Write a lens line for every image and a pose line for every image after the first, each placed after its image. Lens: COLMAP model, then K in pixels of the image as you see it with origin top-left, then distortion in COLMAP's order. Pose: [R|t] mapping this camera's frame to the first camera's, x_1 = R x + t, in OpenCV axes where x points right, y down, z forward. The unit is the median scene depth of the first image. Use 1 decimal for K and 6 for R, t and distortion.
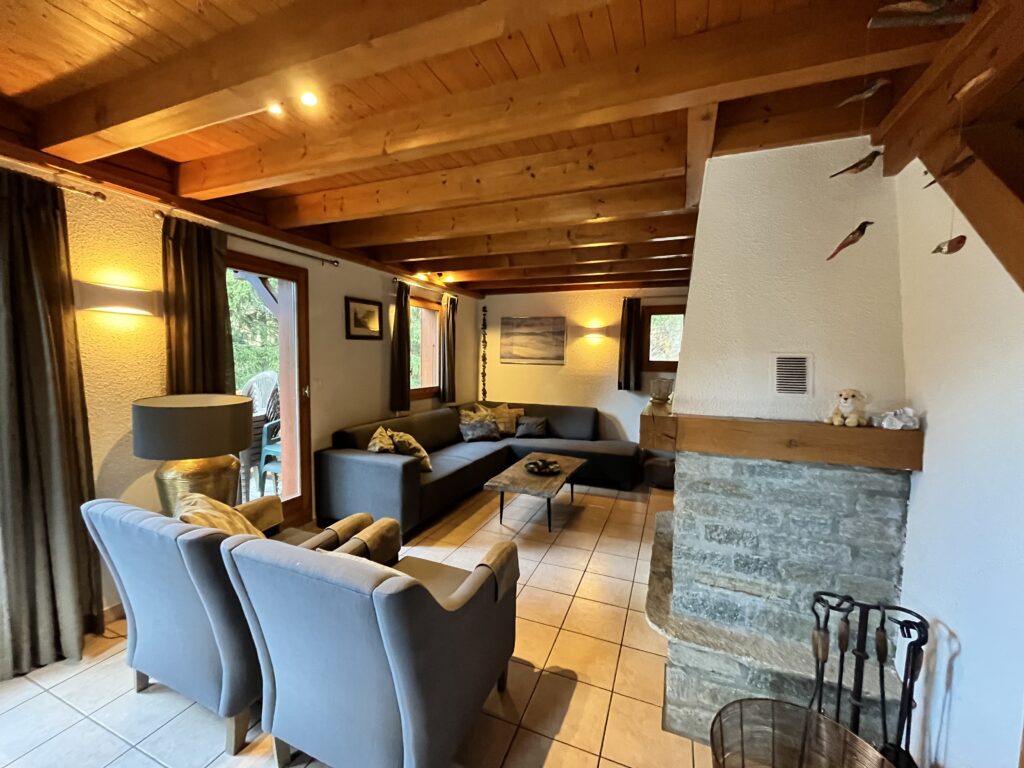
lens RADIAL K [[411.7, 0, 512.3], [0, 411.7, 385.2], [0, 0, 1]] dist [0.001684, 0.000295]
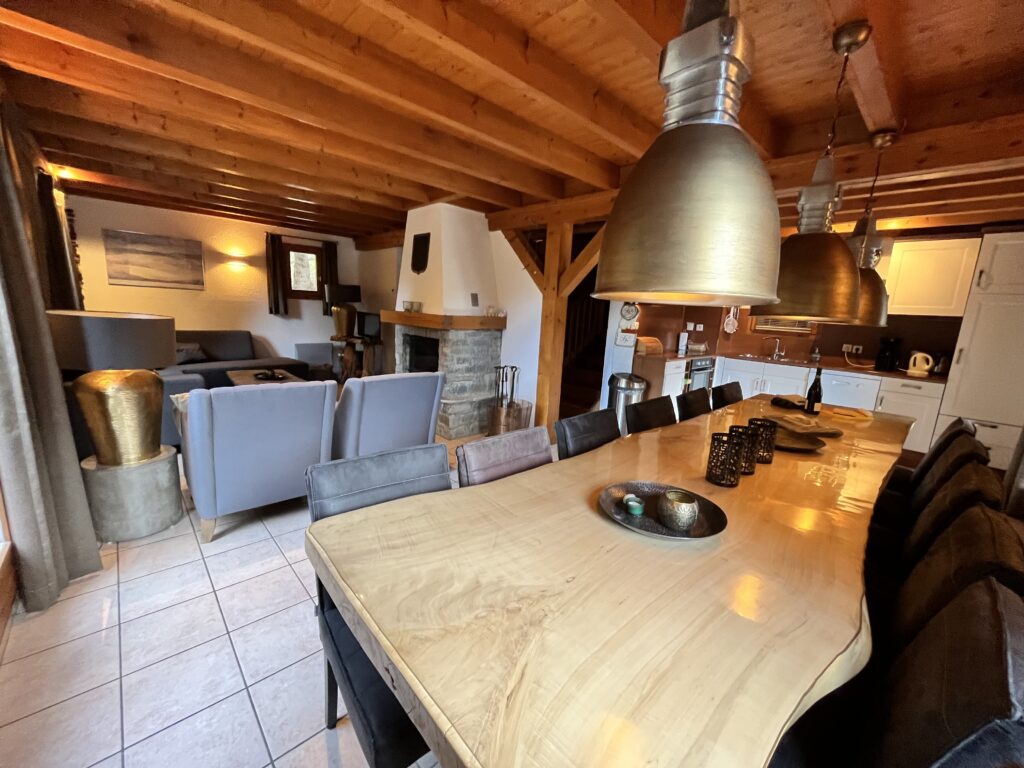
lens RADIAL K [[411.7, 0, 514.3], [0, 411.7, 385.4], [0, 0, 1]] dist [0.001684, 0.000295]
pose [[0.416646, -0.164197, 0.894117, -0.534069], [0.016837, 0.984778, 0.173001, 0.019774], [-0.908913, -0.057026, 0.413068, -0.127460]]
